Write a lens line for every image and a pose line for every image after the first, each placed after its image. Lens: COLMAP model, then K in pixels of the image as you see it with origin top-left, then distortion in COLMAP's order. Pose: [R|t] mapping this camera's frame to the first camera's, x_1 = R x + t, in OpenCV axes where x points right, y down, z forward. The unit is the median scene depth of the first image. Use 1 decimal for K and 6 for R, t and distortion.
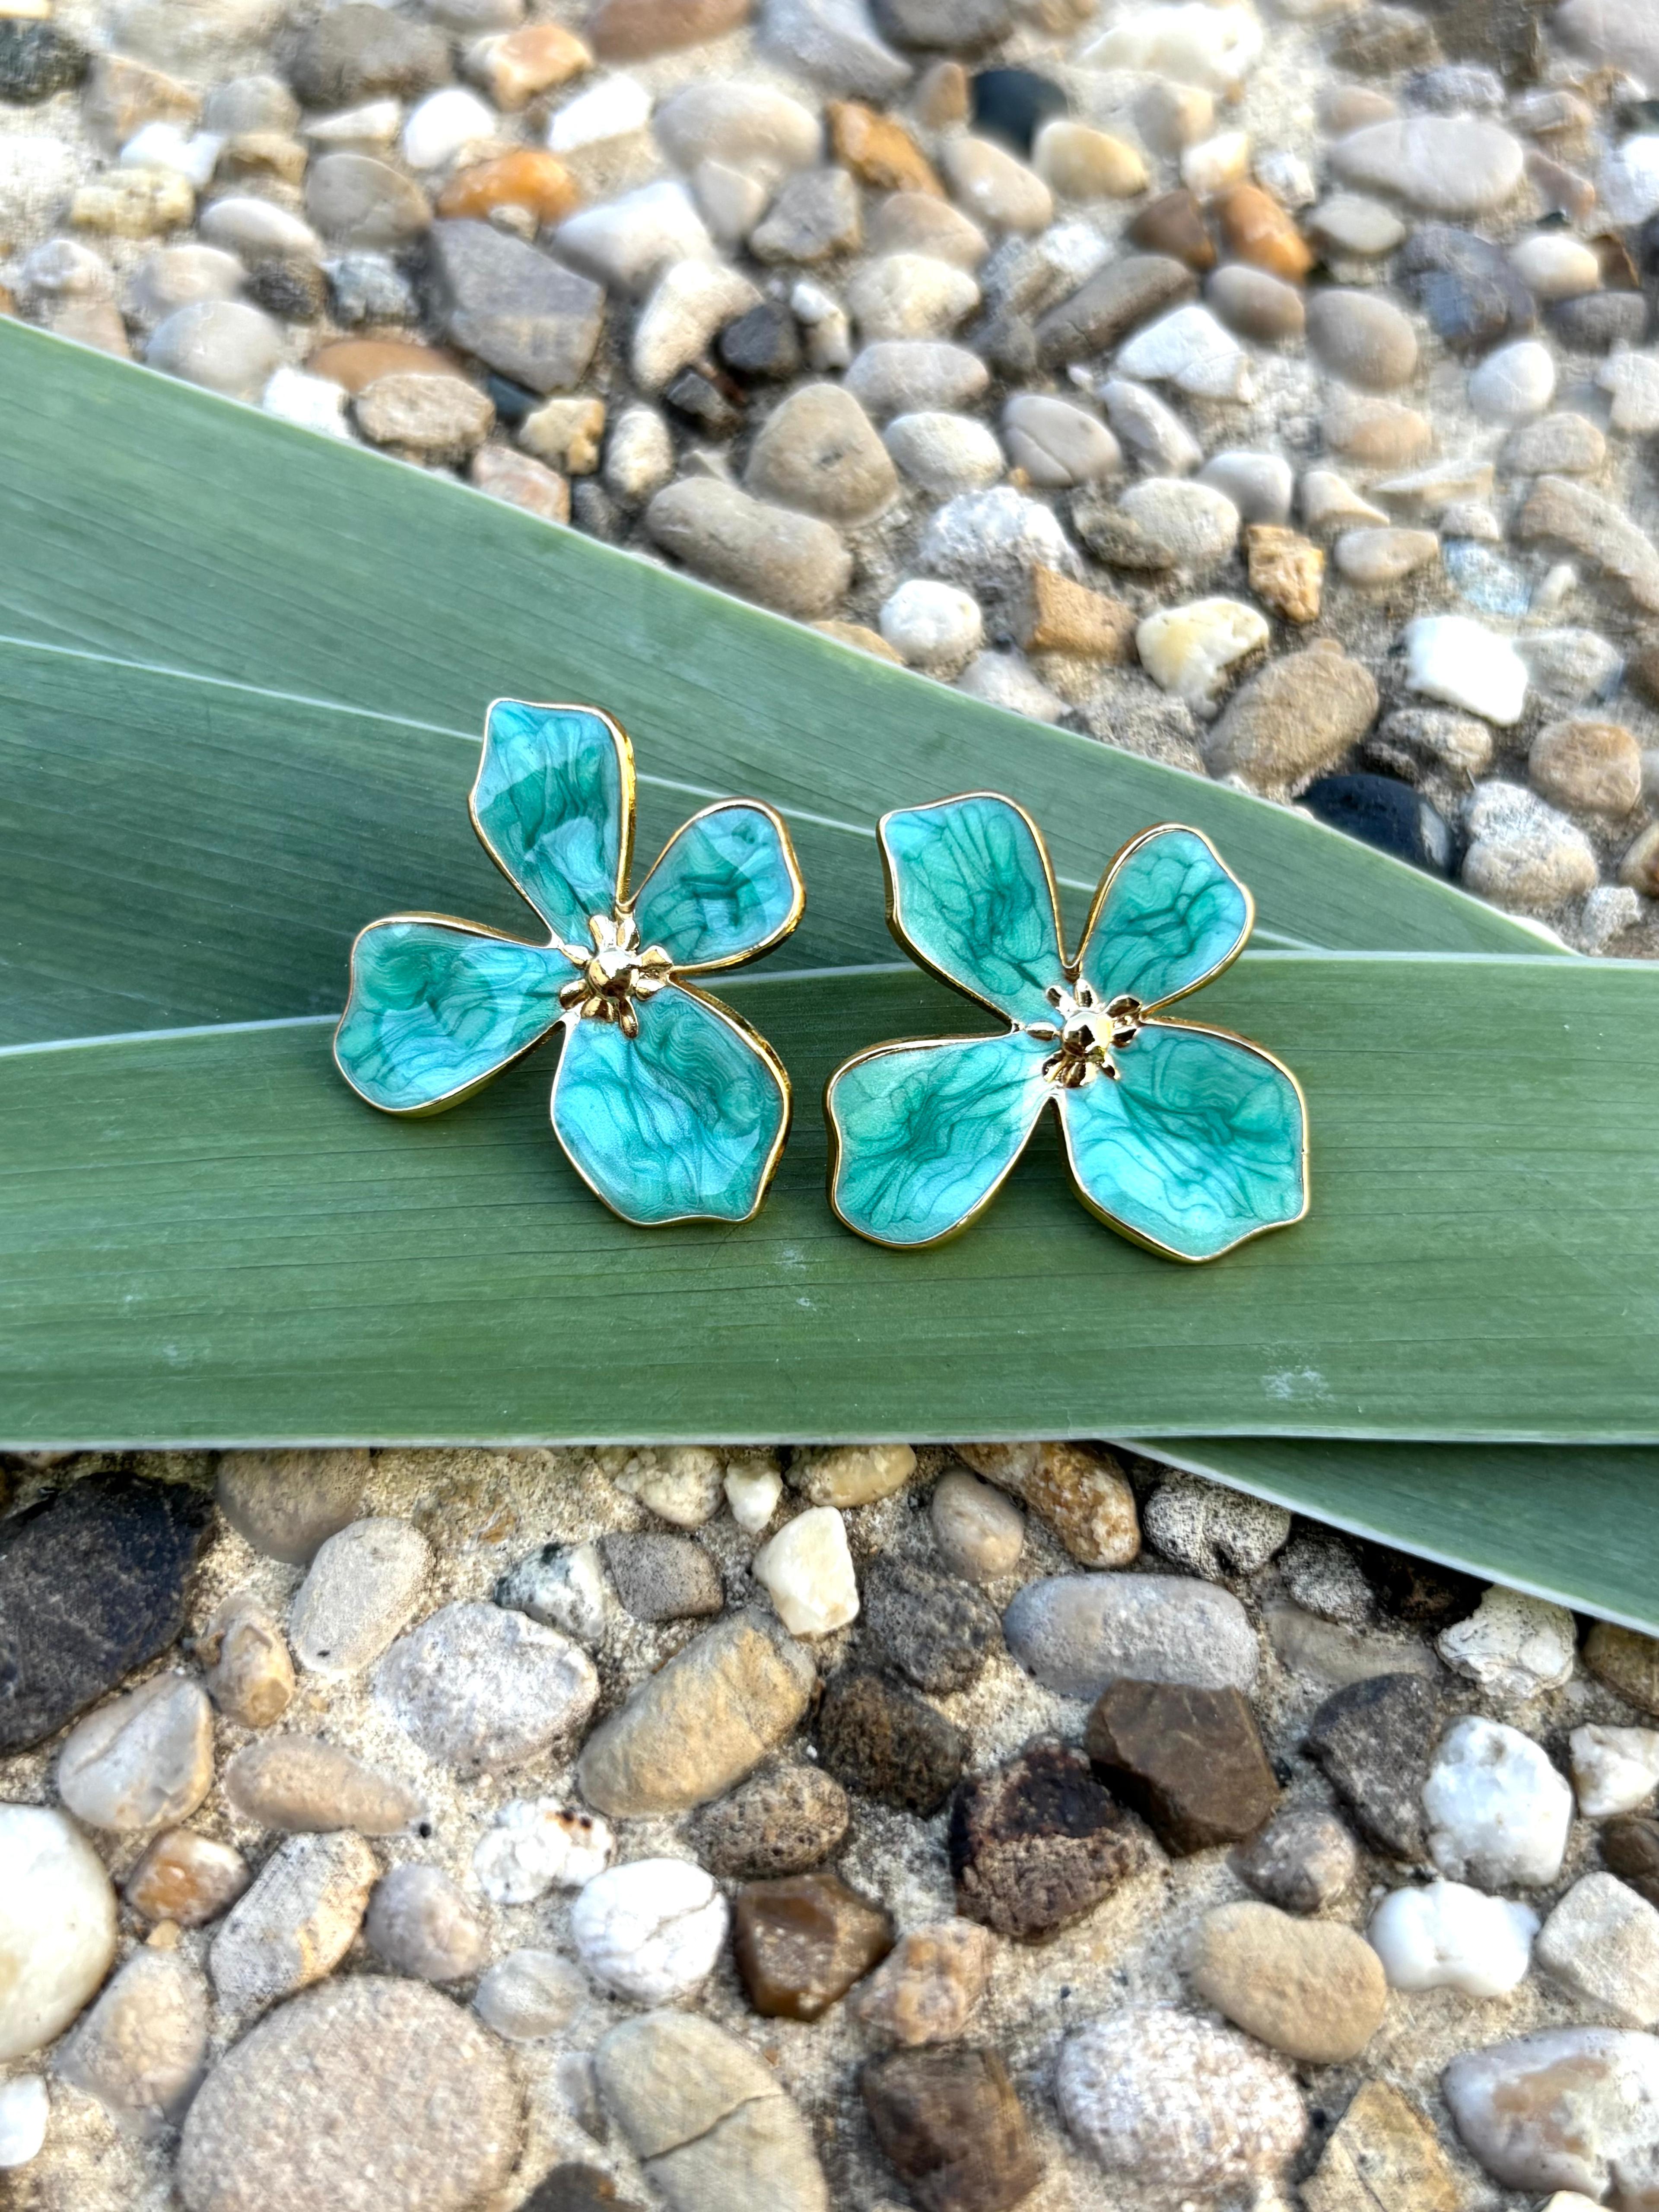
lens RADIAL K [[2498.0, 0, 821.5], [0, 2498.0, 1100.6], [0, 0, 1]] dist [0.154495, -0.898618]
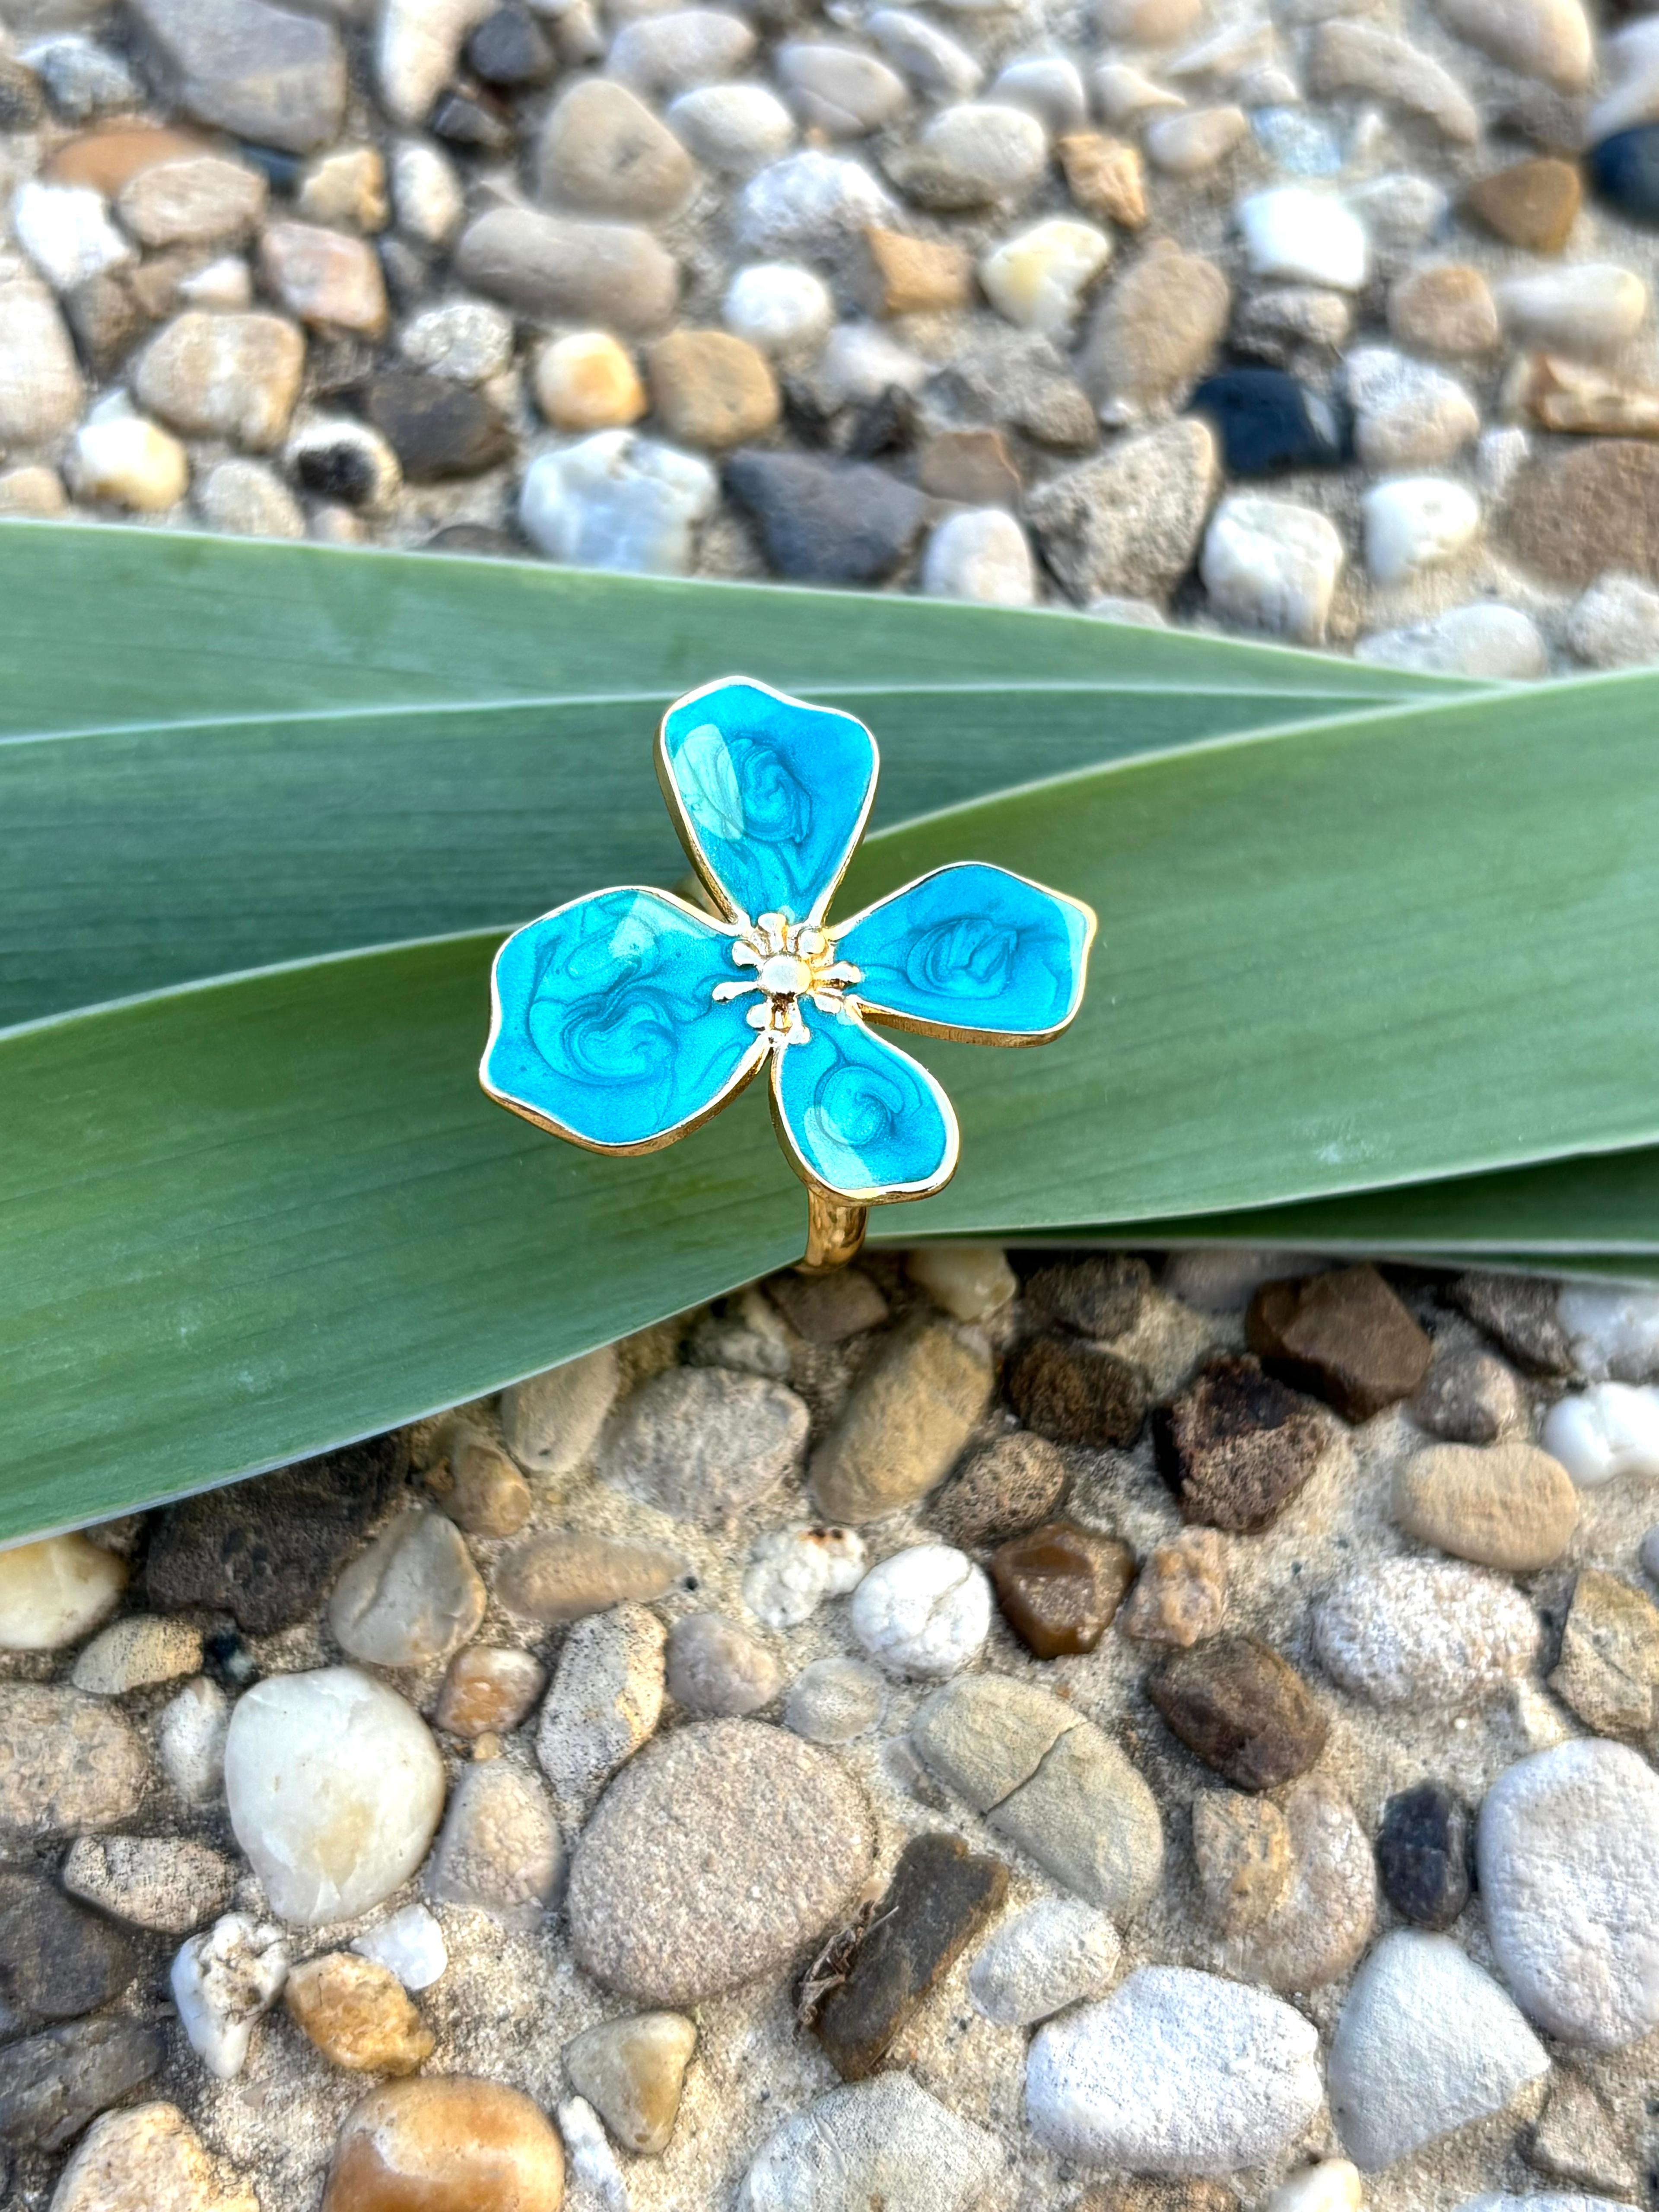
lens RADIAL K [[2992.6, 0, 821.2], [0, 2992.6, 1102.7], [0, 0, 1]] dist [0.227662, -1.241938]
pose [[0.960466, -0.248577, 0.125359, -0.204739], [0.232132, 0.963645, 0.132295, -0.057577], [-0.153687, -0.097965, 0.983251, -0.225907]]
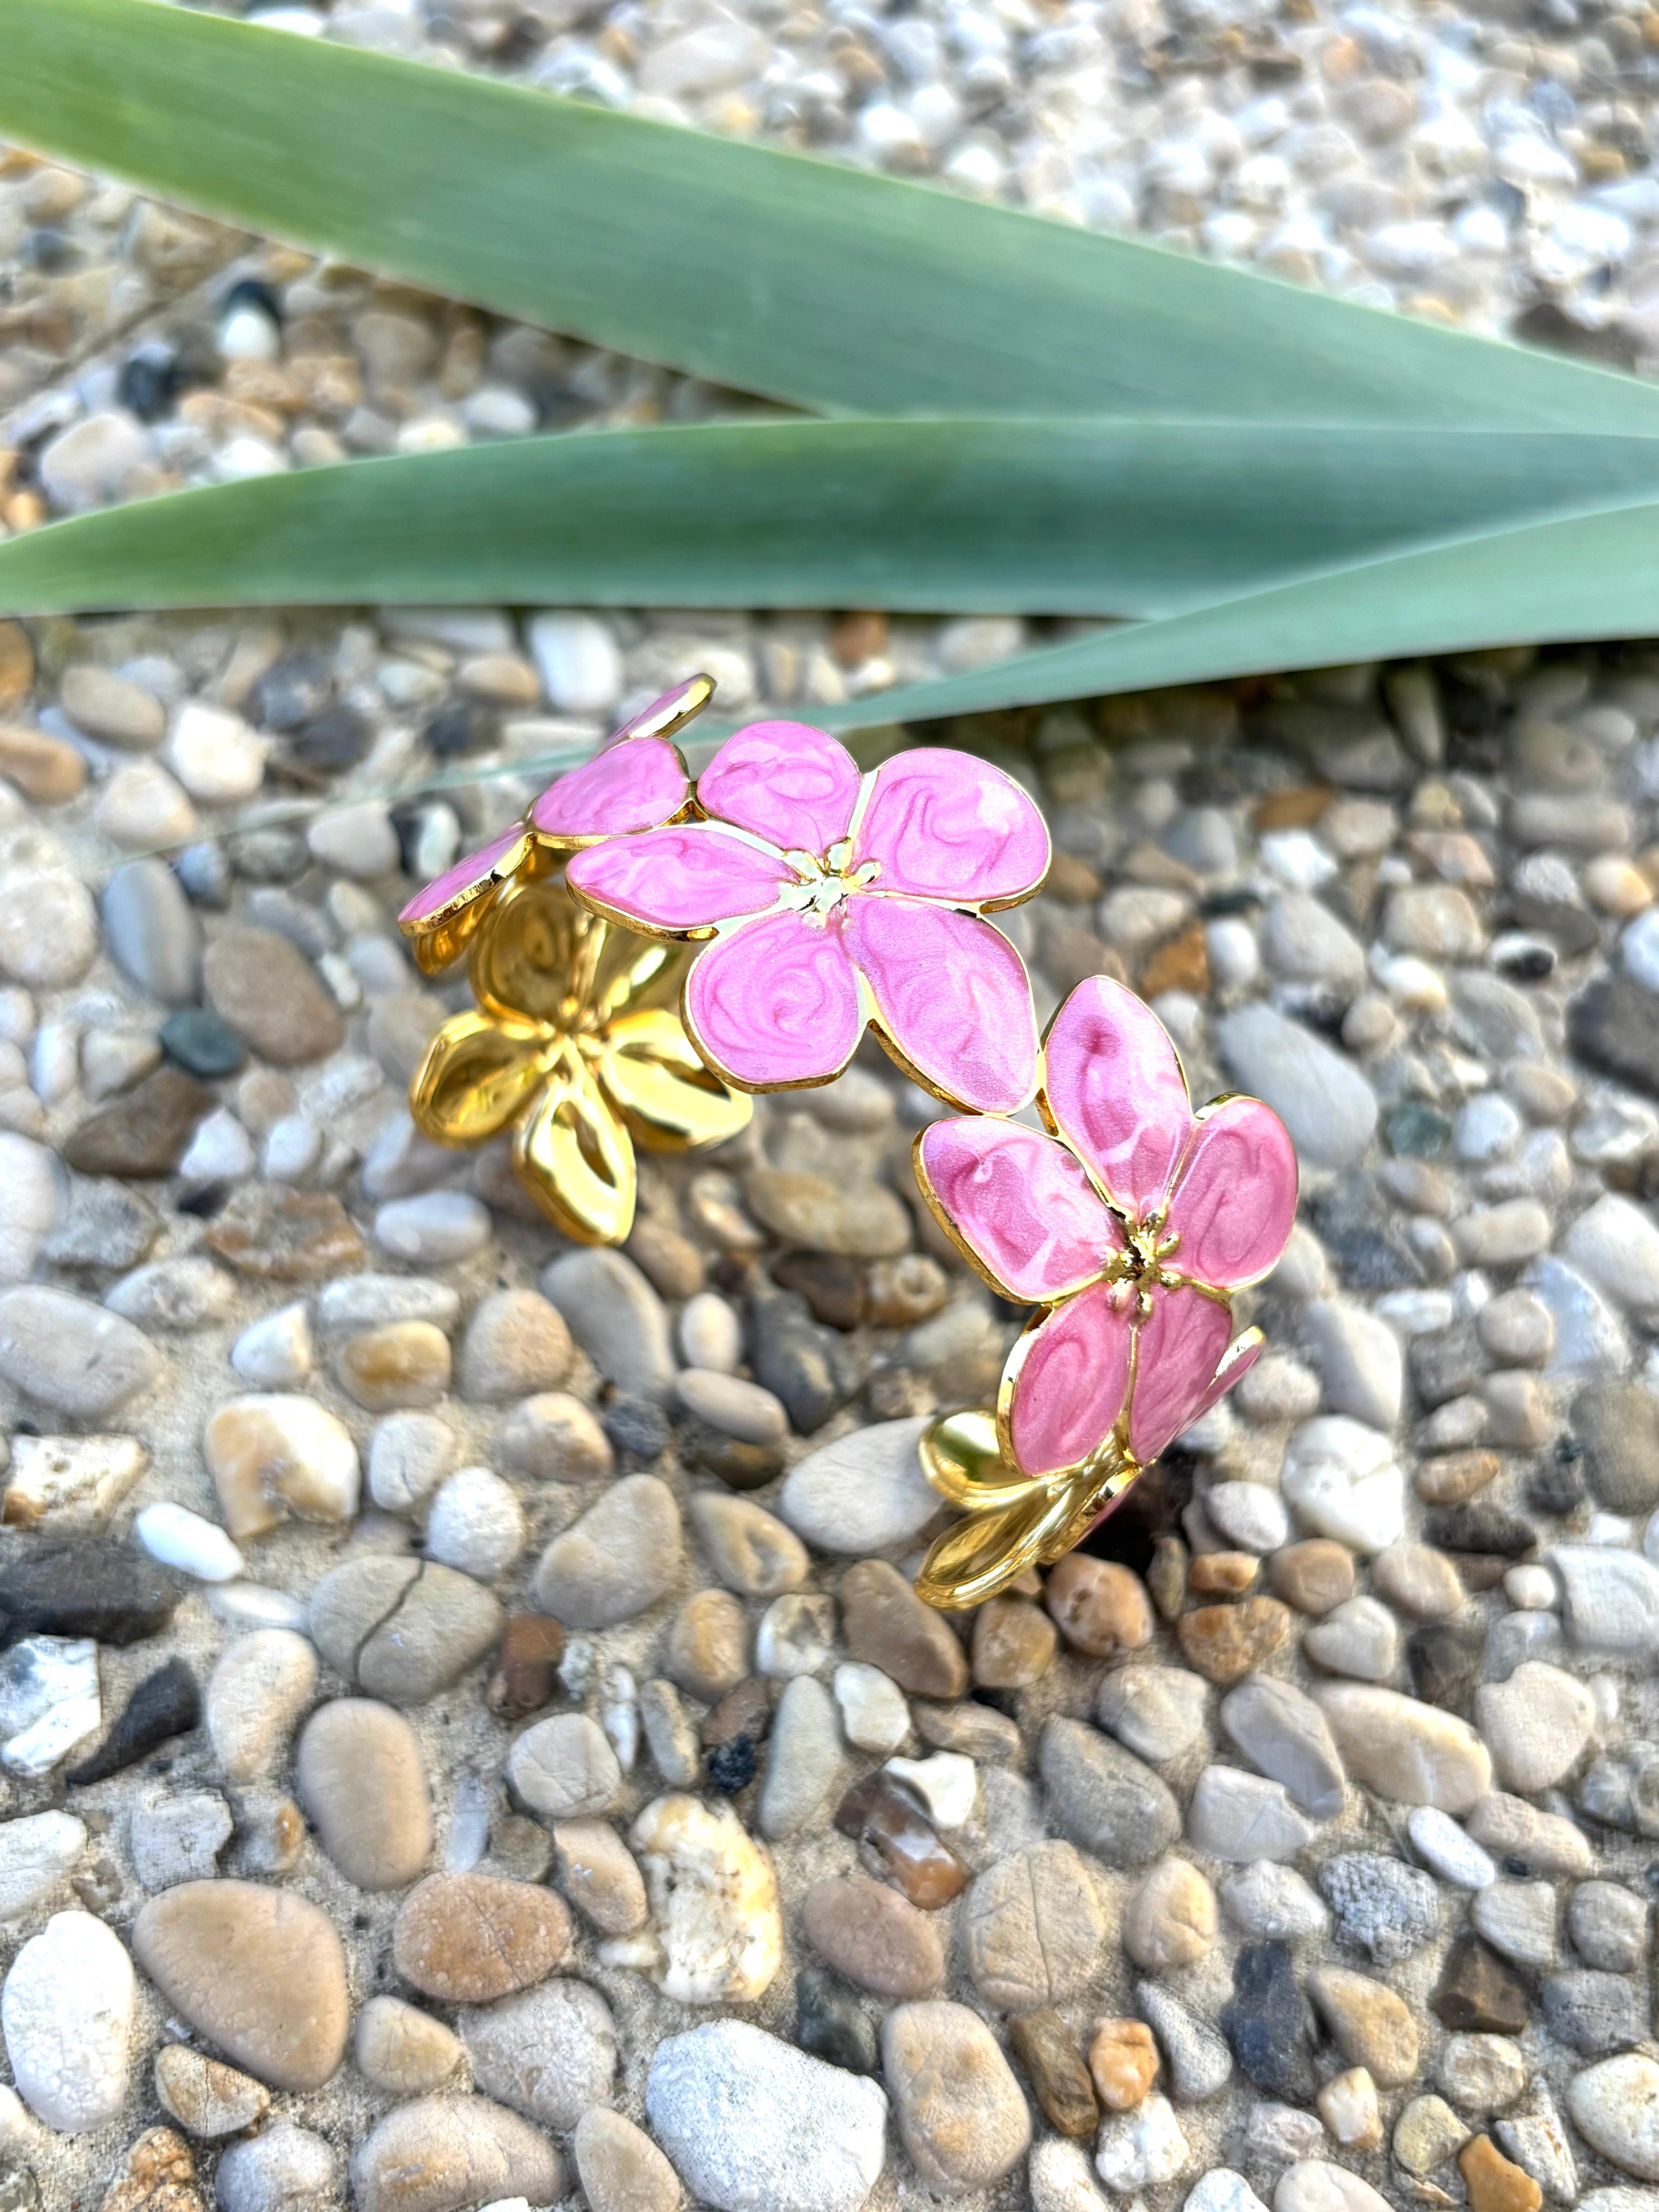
lens RADIAL K [[2433.8, 0, 806.1], [0, 2433.8, 1098.6], [0, 0, 1]] dist [0.126902, -0.771325]
pose [[0.848765, -0.412902, 0.330317, -1.313403], [0.423634, 0.904835, 0.042513, -0.430341], [-0.316436, 0.103850, 0.942912, -0.376245]]
